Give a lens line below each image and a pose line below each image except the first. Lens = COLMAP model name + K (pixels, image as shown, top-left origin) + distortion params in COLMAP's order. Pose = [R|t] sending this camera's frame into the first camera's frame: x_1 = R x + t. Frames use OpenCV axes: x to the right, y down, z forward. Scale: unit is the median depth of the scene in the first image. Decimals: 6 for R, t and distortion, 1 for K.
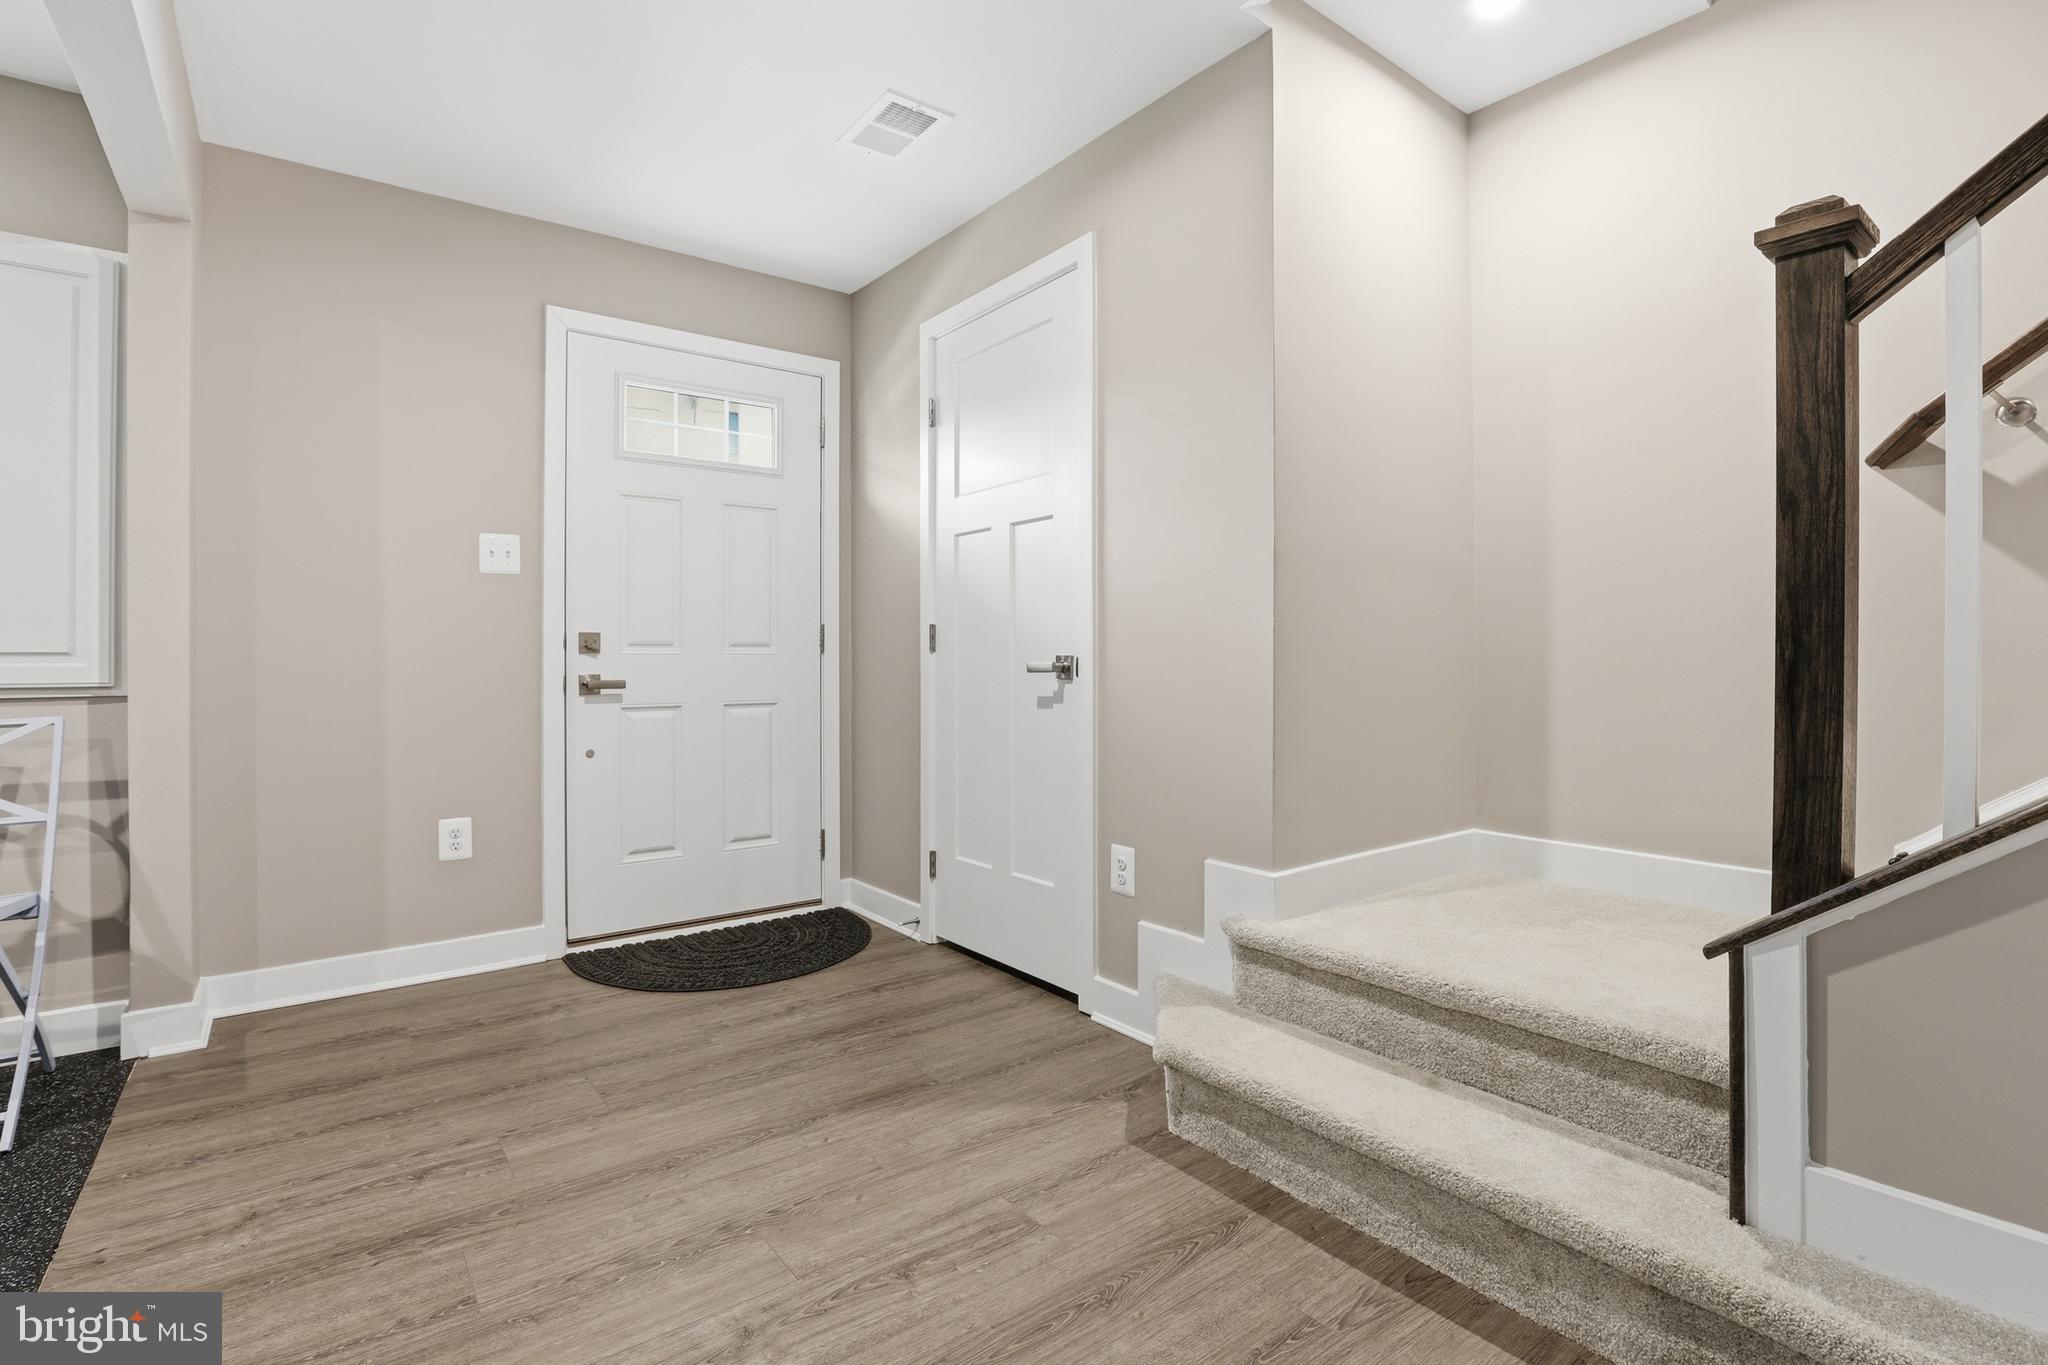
lens RADIAL K [[961.0, 0, 1024.0], [0, 961.0, 682.5], [0, 0, 1]] dist [-0.029745, 0.000337]
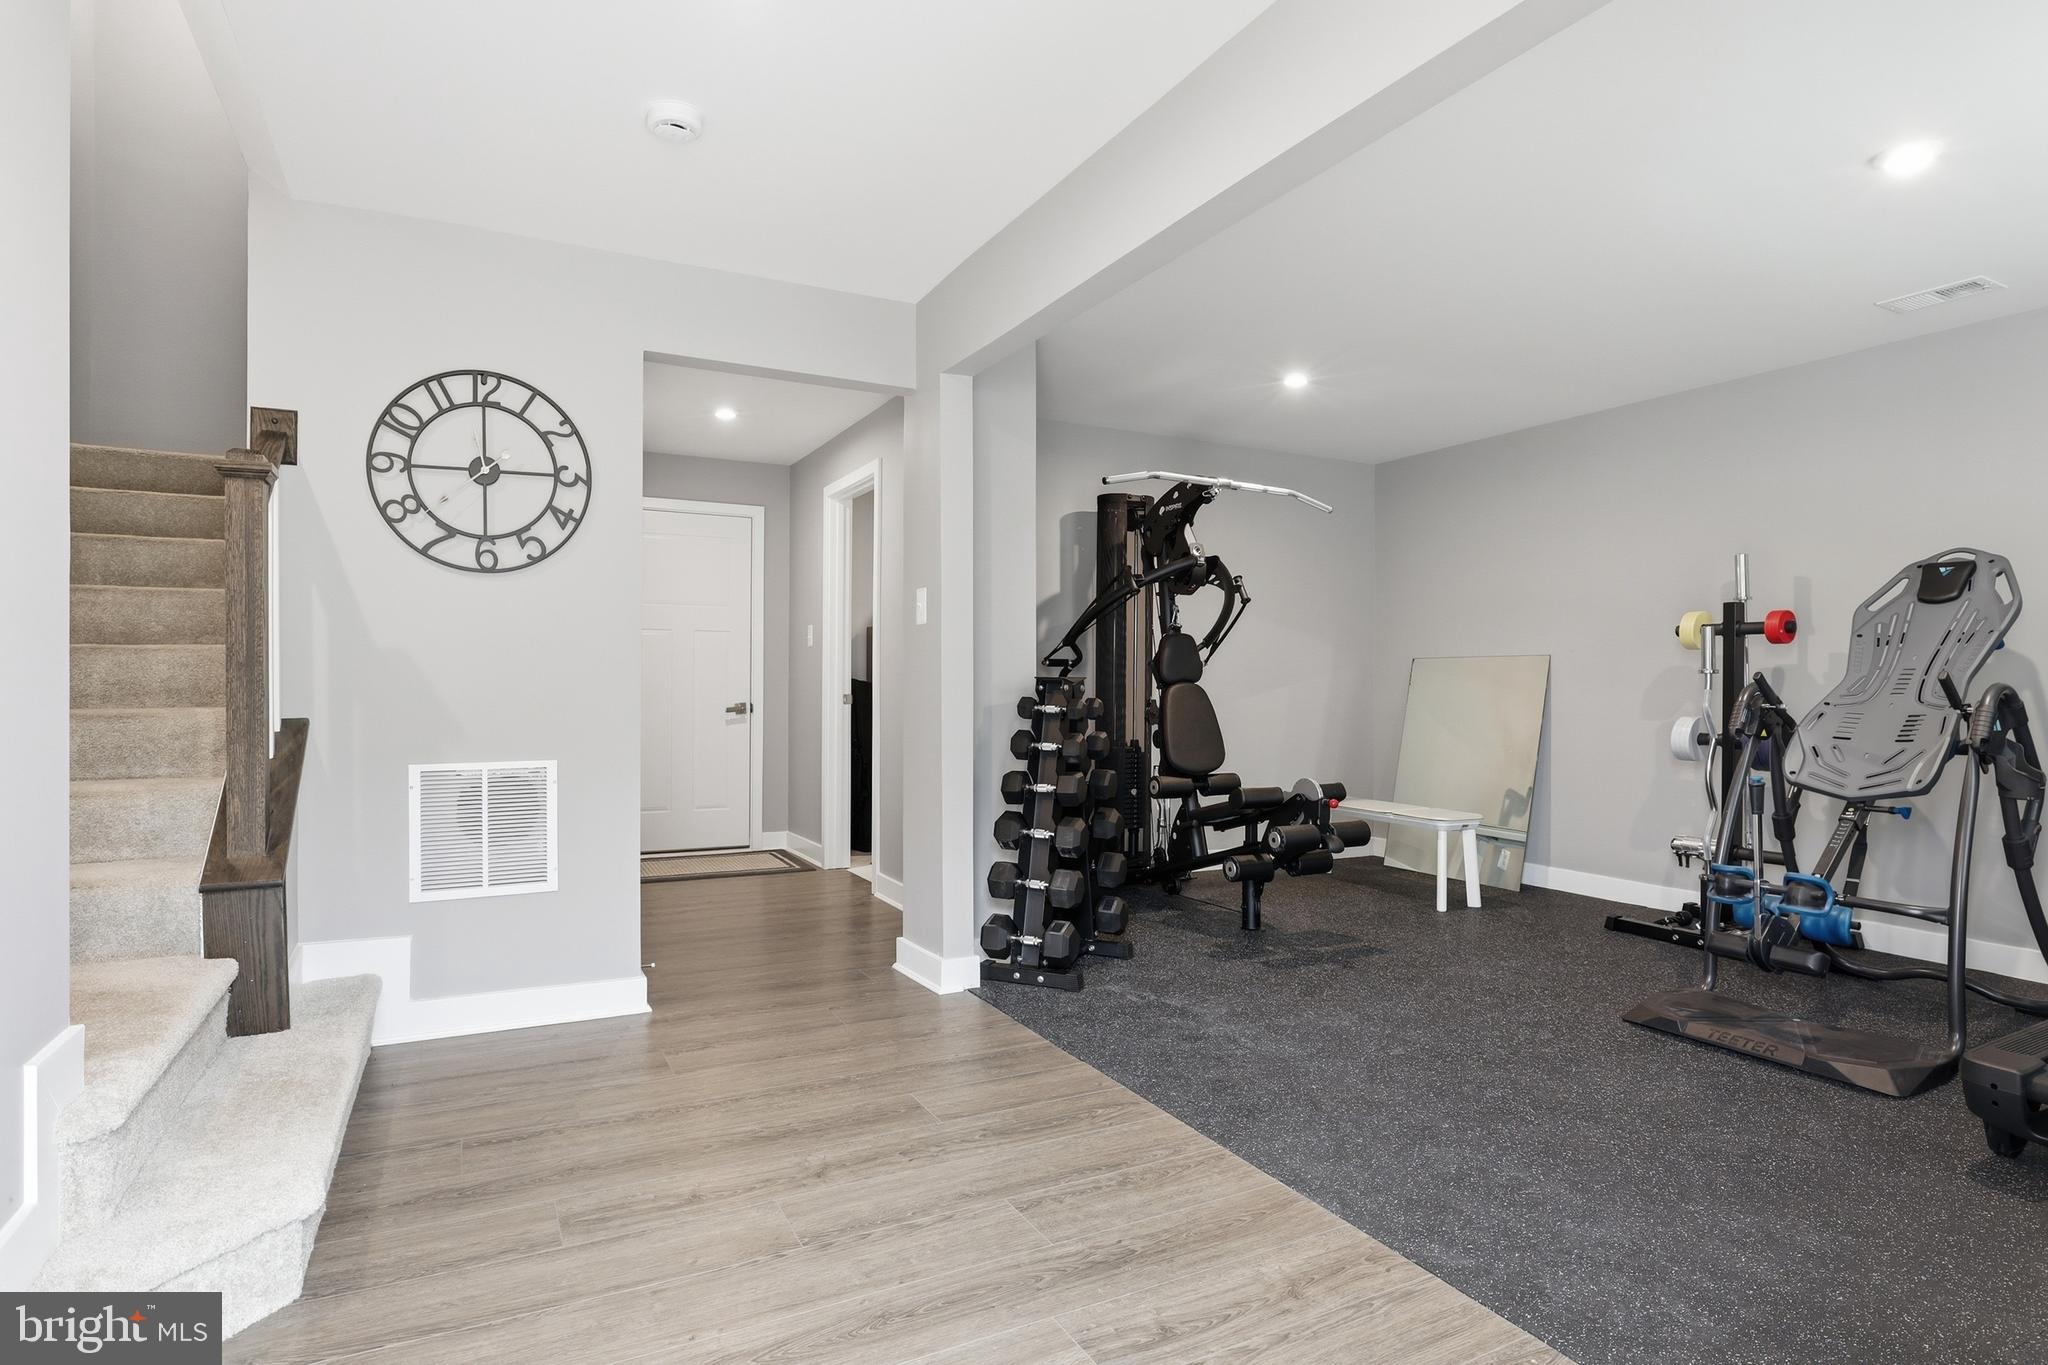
lens RADIAL K [[961.0, 0, 1024.0], [0, 961.0, 682.5], [0, 0, 1]] dist [-0.029745, 0.000337]
pose [[-0.988512, -0.005233, 0.151052, -0.712241], [-0.001298, 0.999658, 0.026135, -0.098314], [-0.151137, 0.025639, -0.988180, 2.060718]]
